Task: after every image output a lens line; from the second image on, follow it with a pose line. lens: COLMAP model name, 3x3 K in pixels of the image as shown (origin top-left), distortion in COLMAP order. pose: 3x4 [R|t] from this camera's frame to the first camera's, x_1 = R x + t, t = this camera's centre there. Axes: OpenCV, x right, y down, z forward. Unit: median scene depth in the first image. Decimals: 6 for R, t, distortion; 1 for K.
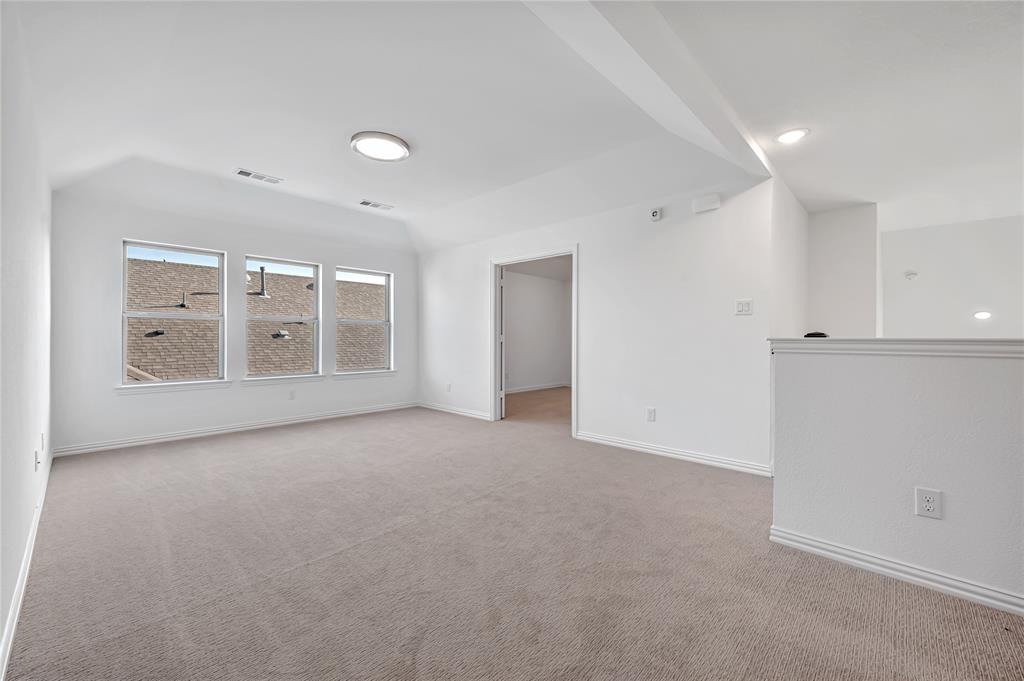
lens RADIAL K [[405.7, 0, 513.4], [0, 405.7, 338.4], [0, 0, 1]] dist [-0.001592, -0.000085]
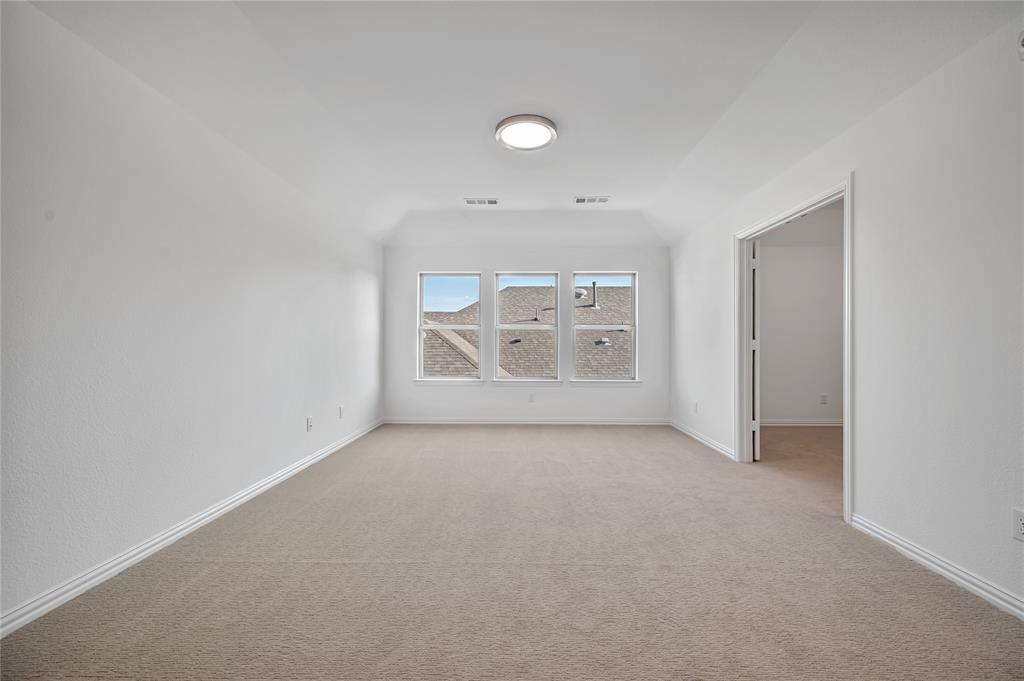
lens RADIAL K [[405.7, 0, 513.5], [0, 405.7, 344.3], [0, 0, 1]] dist [-0.001592, -0.000085]
pose [[0.675202, -0.001302, -0.737632, 0.175569], [-0.000168, 0.999998, -0.001919, 0.000429], [0.737633, 0.001420, 0.675200, 0.199290]]
